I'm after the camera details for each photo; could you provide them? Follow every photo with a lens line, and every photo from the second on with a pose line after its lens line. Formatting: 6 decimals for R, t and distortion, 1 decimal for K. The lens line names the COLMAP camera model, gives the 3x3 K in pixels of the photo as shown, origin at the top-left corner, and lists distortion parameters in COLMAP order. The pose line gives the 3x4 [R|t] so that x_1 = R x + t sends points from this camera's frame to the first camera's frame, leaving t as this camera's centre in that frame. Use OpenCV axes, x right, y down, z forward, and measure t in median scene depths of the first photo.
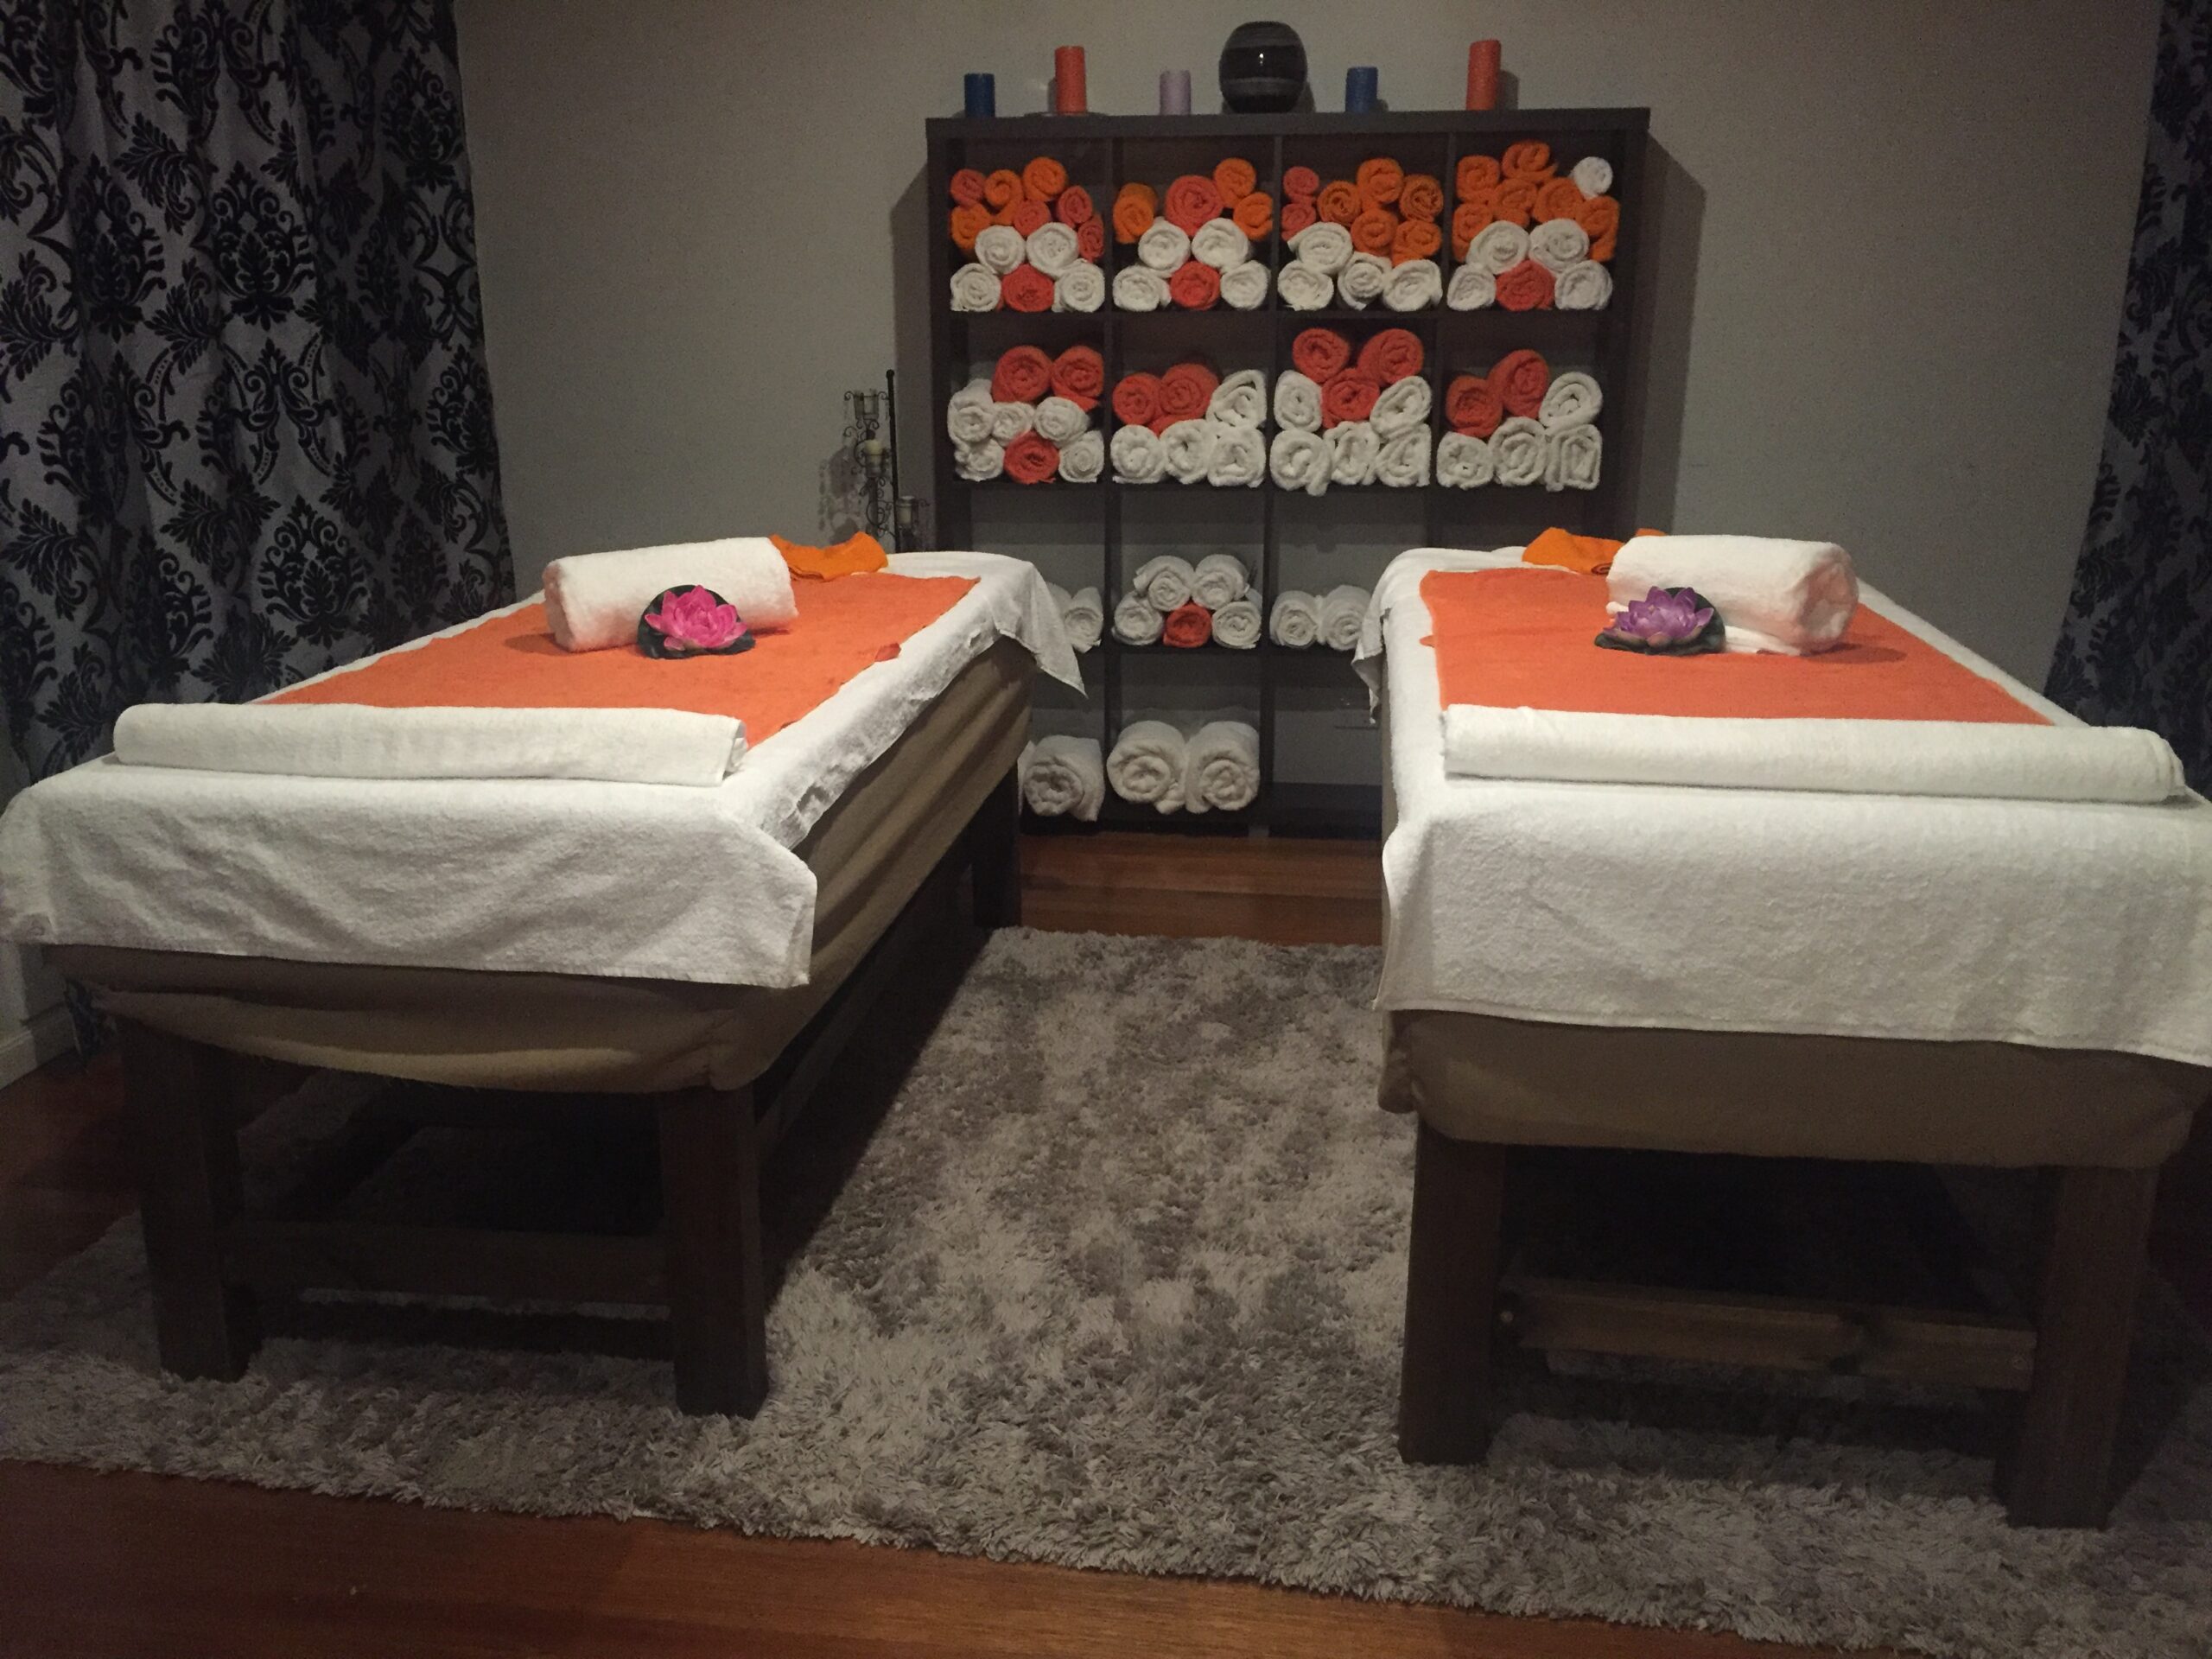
lens RADIAL K [[1865.7, 0, 1106.0], [0, 1865.7, 829.5], [0, 0, 1]] dist [0.078456, -0.107598]
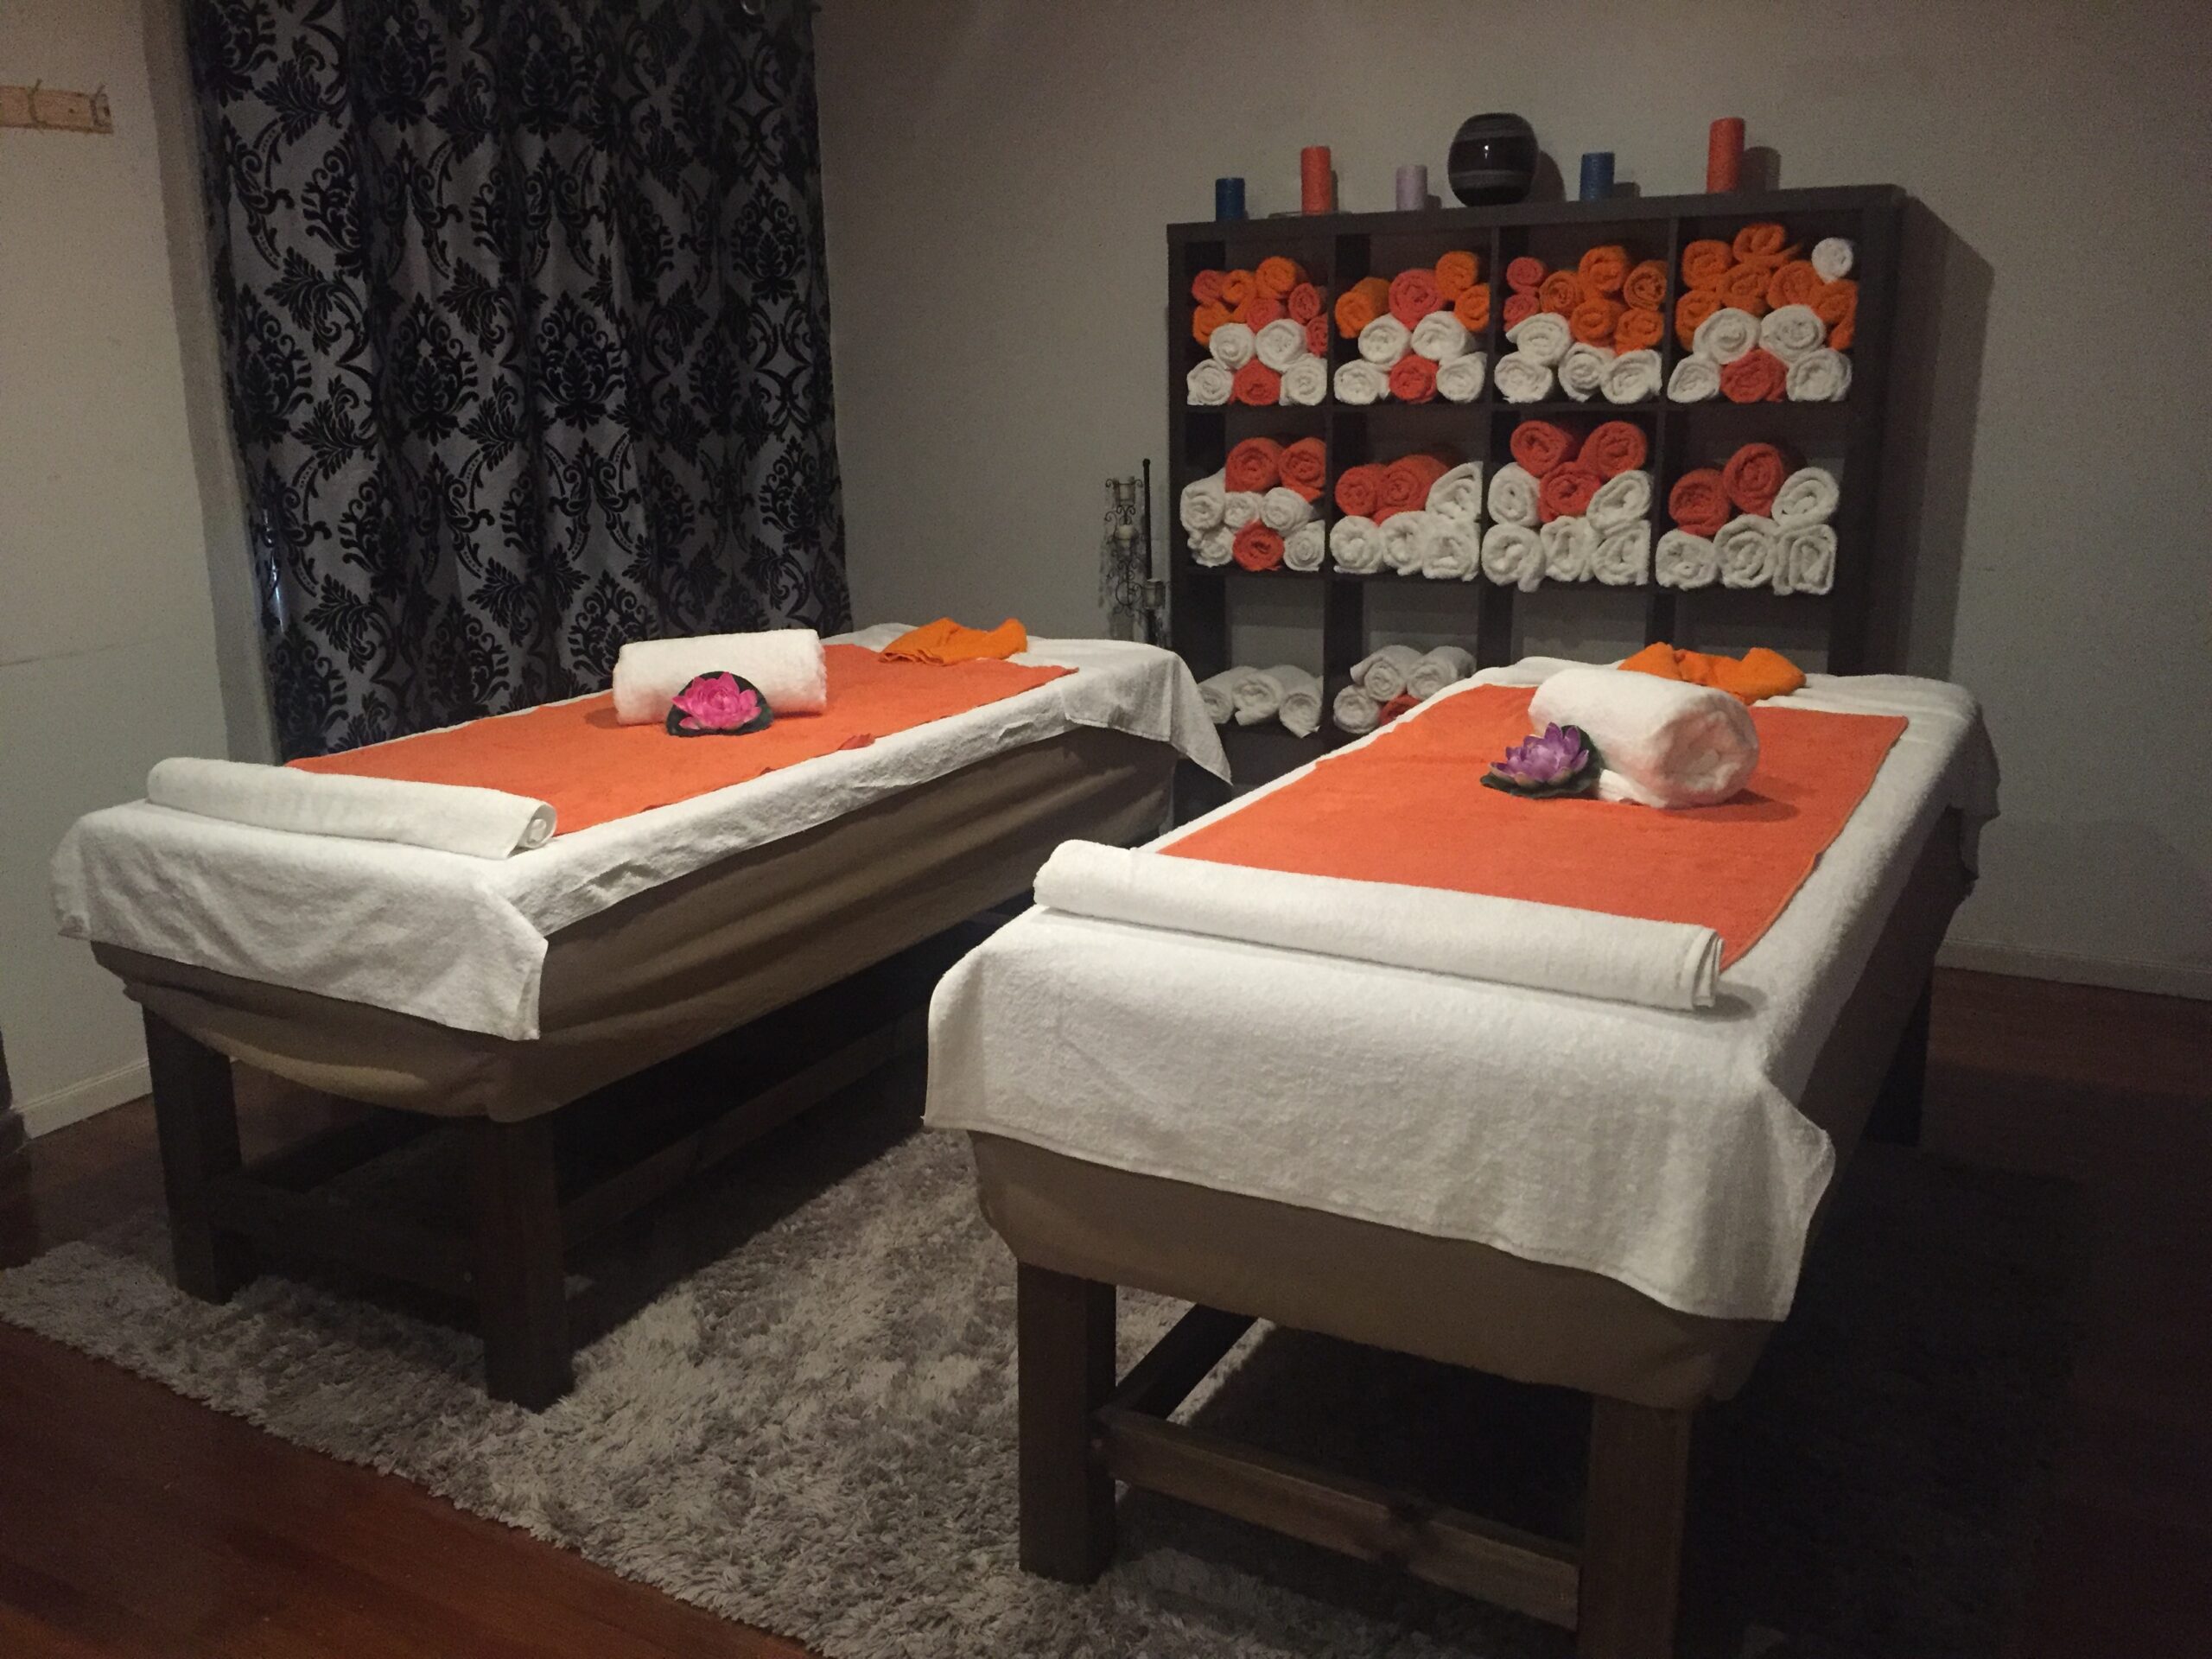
lens RADIAL K [[1865.7, 0, 1106.0], [0, 1865.7, 829.5], [0, 0, 1]] dist [0.078456, -0.107598]
pose [[0.932097, 0.075760, -0.354197, 0.274044], [-0.083381, 0.996498, -0.006280, -0.032657], [0.352481, 0.035387, 0.935150, 0.020883]]
